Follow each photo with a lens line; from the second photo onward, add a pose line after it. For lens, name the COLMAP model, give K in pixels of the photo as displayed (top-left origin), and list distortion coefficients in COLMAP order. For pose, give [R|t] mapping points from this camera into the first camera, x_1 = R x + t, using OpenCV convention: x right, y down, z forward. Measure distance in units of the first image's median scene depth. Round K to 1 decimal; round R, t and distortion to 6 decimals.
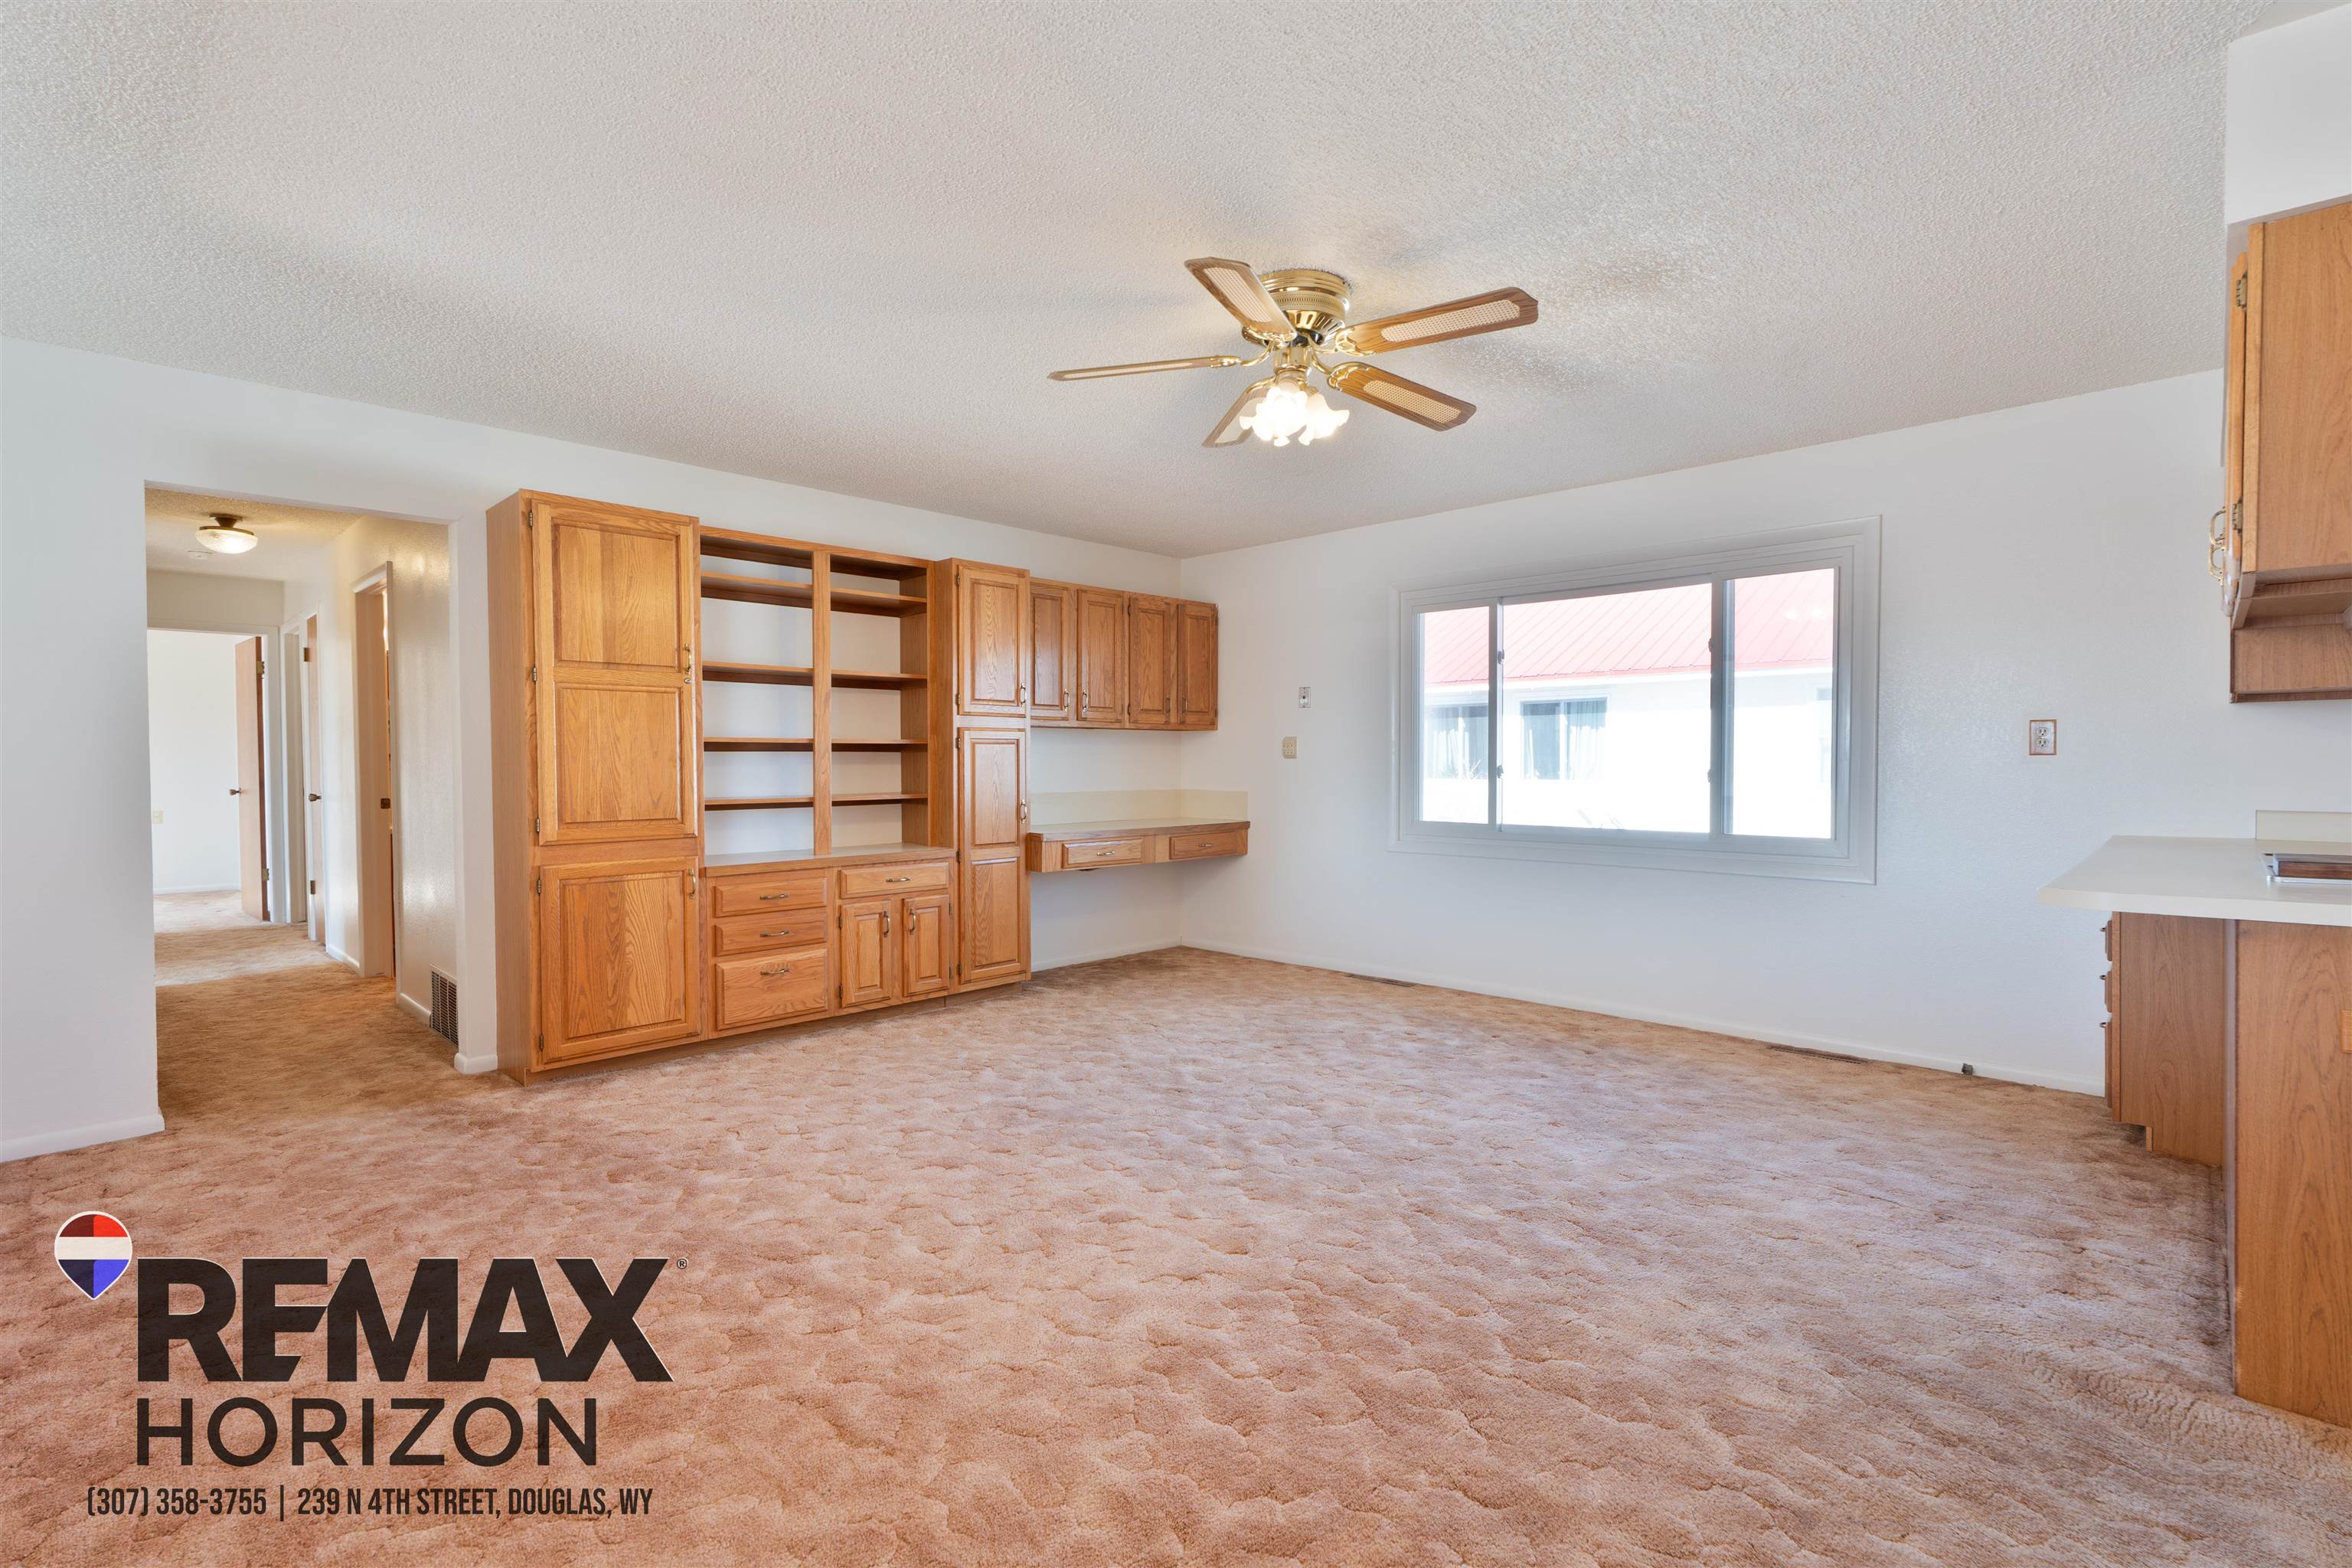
lens RADIAL K [[1063.7, 0, 1192.4], [0, 1063.7, 787.5], [0, 0, 1]] dist [-0.000264, 0.001800]
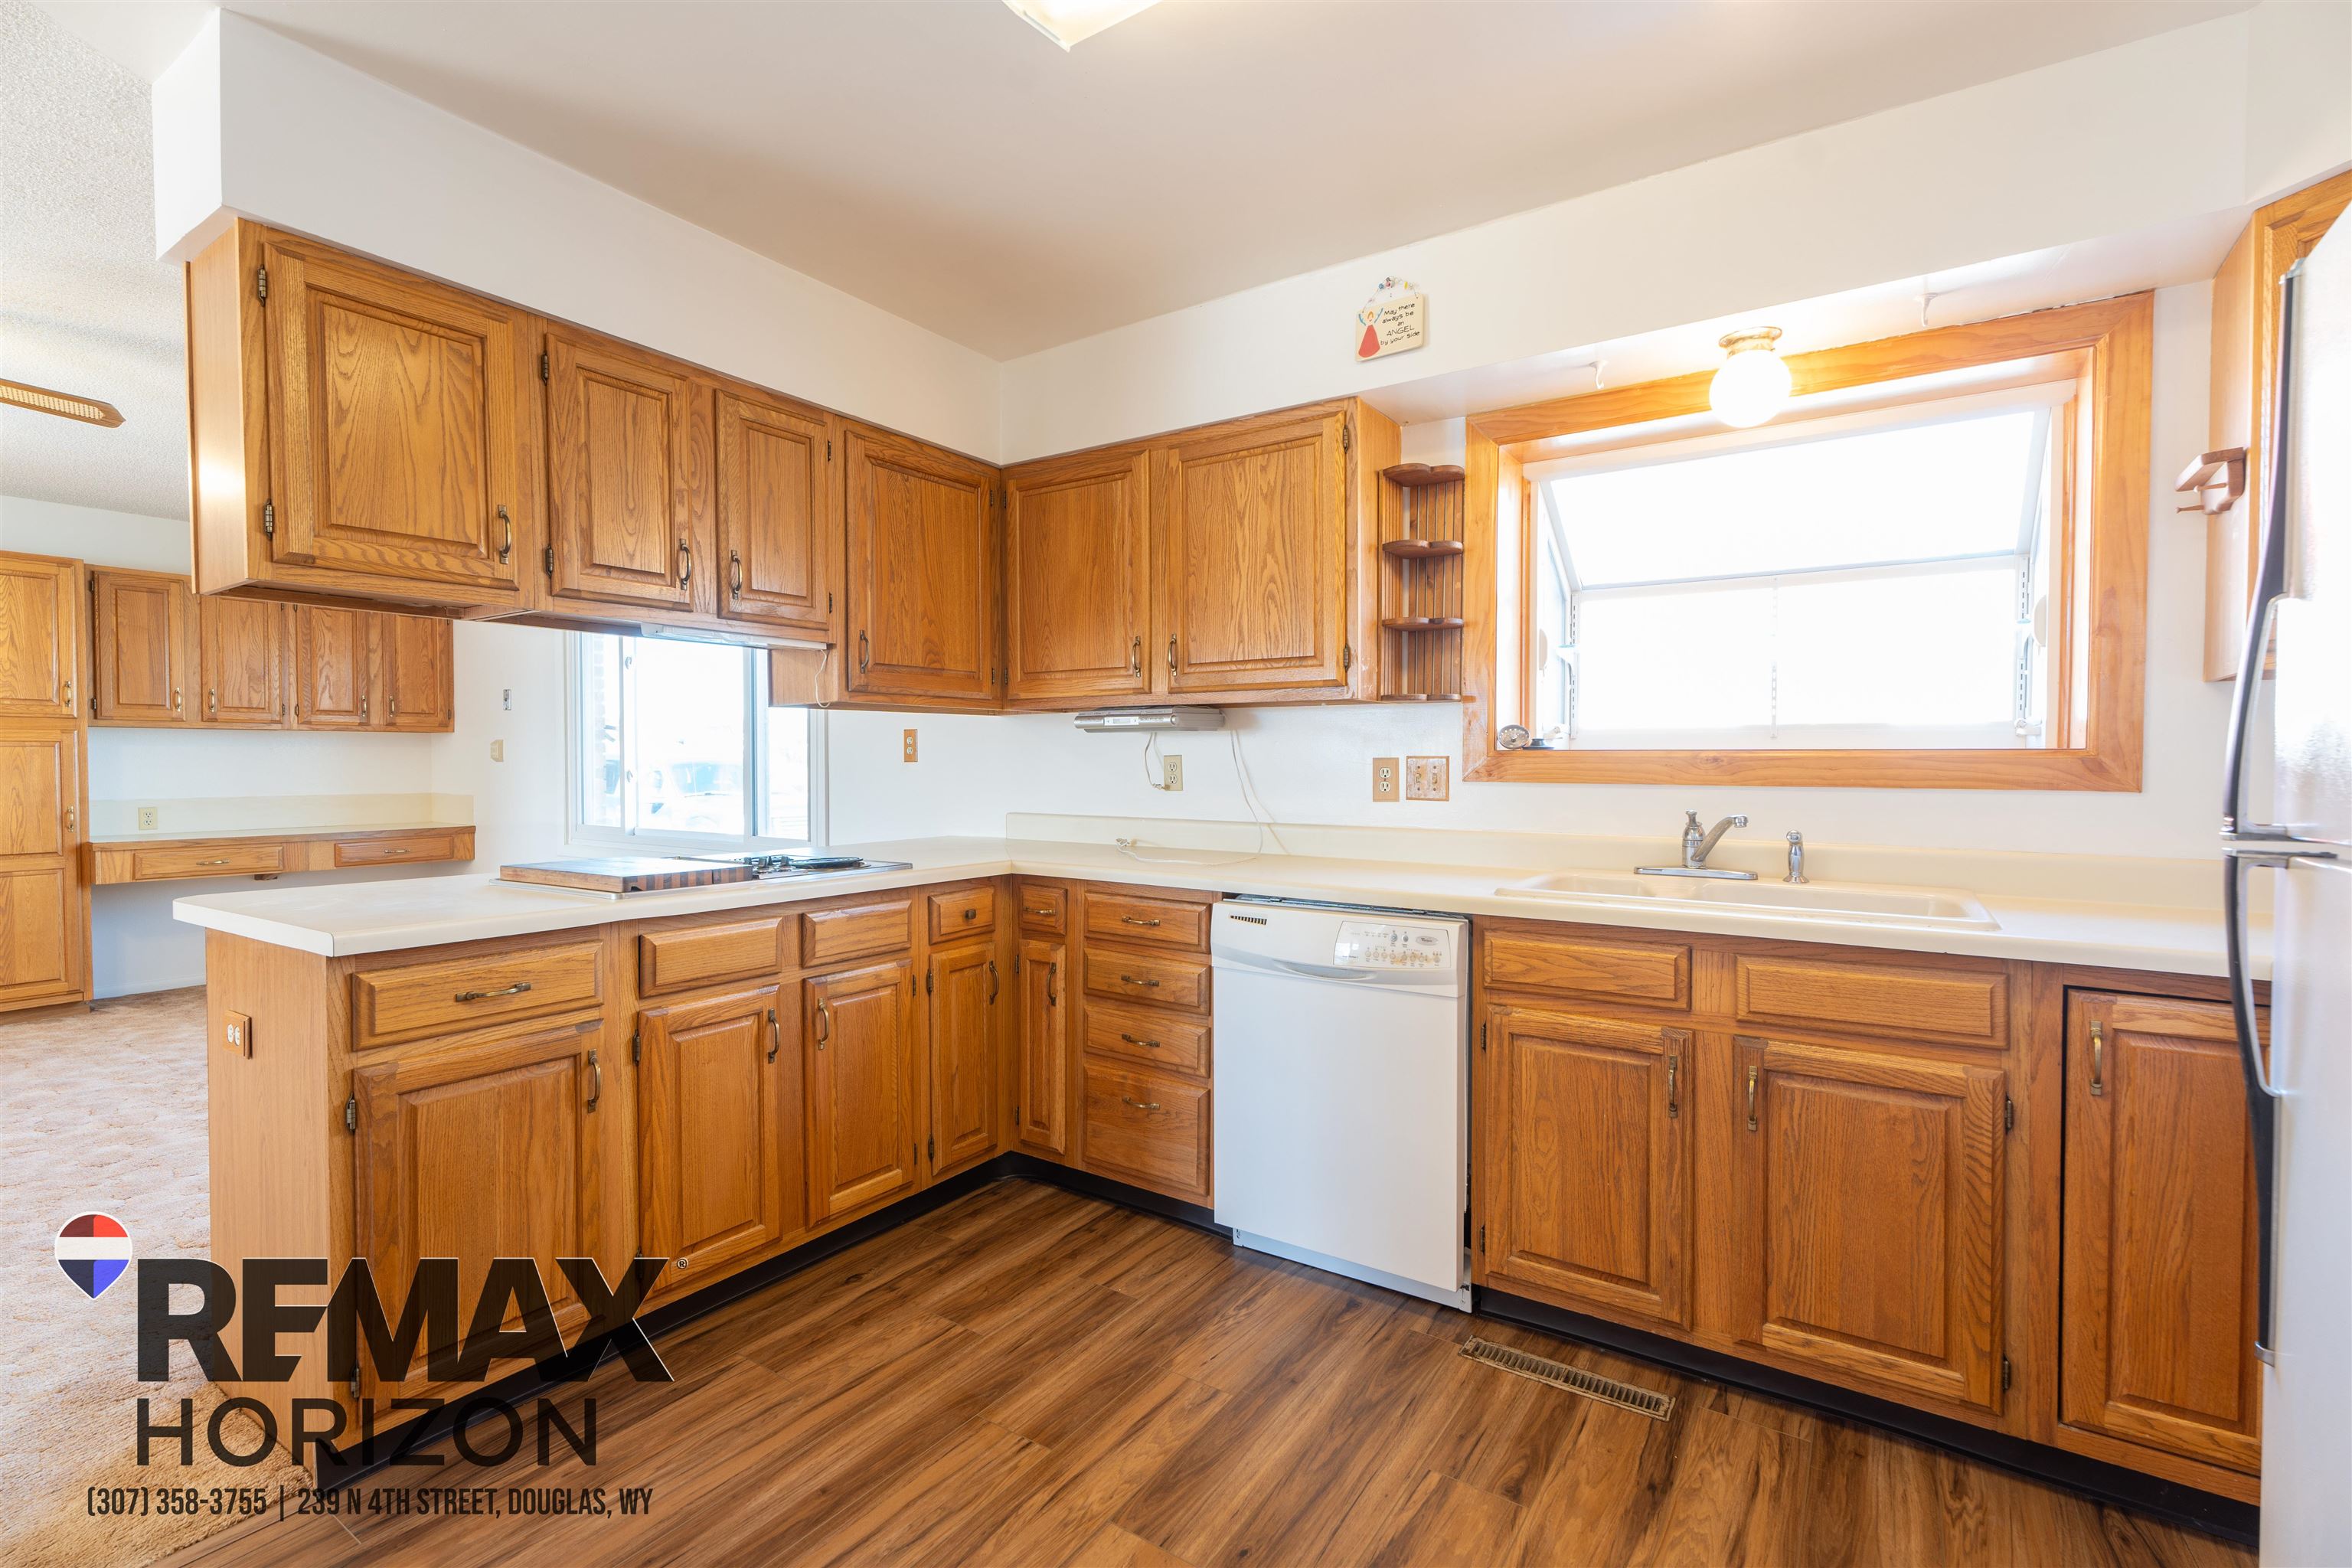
lens RADIAL K [[1063.7, 0, 1178.2], [0, 1063.7, 781.1], [0, 0, 1]] dist [-0.000264, 0.001800]
pose [[0.985361, 0.000432, 0.170477, 0.554336], [-0.000299, 1.000000, -0.000807, -0.009048], [-0.170478, 0.000745, 0.985361, -0.071277]]
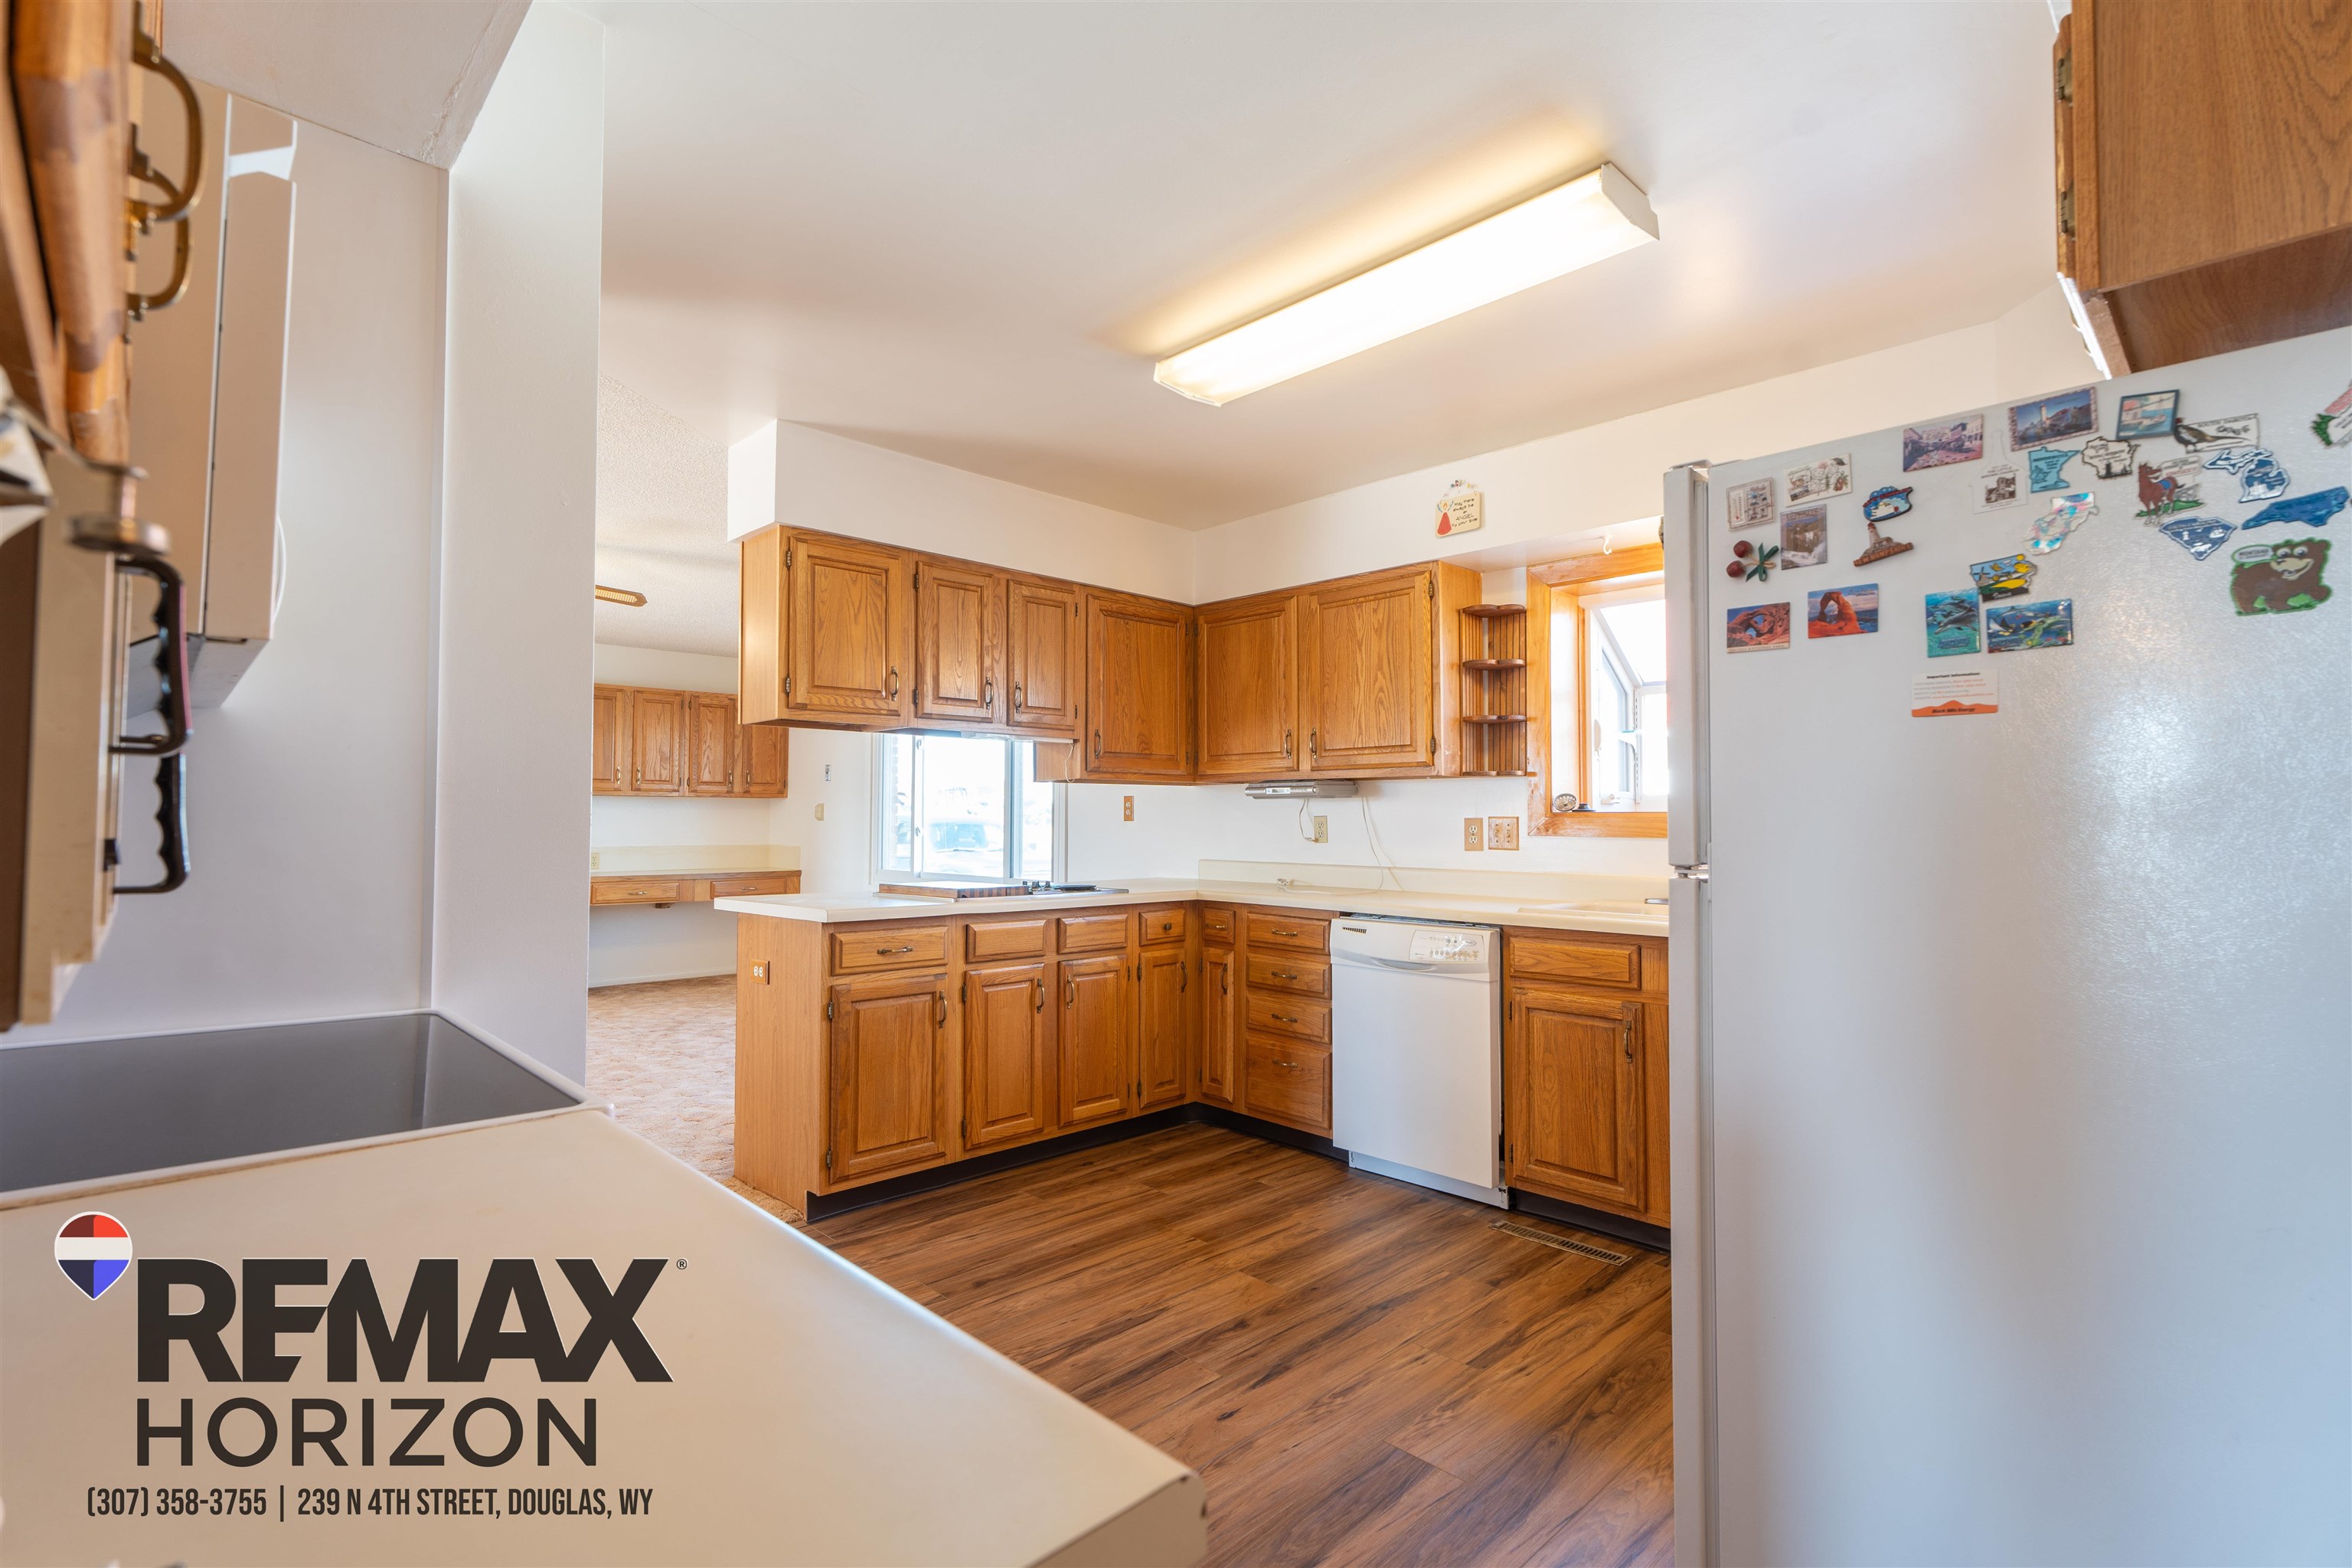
lens RADIAL K [[1063.7, 0, 1167.1], [0, 1063.7, 780.6], [0, 0, 1]] dist [-0.000264, 0.001800]
pose [[0.999178, 0.005072, -0.040214, 0.569301], [-0.007421, 0.998261, -0.058472, -0.003826], [0.039848, 0.058722, 0.997479, -0.256730]]
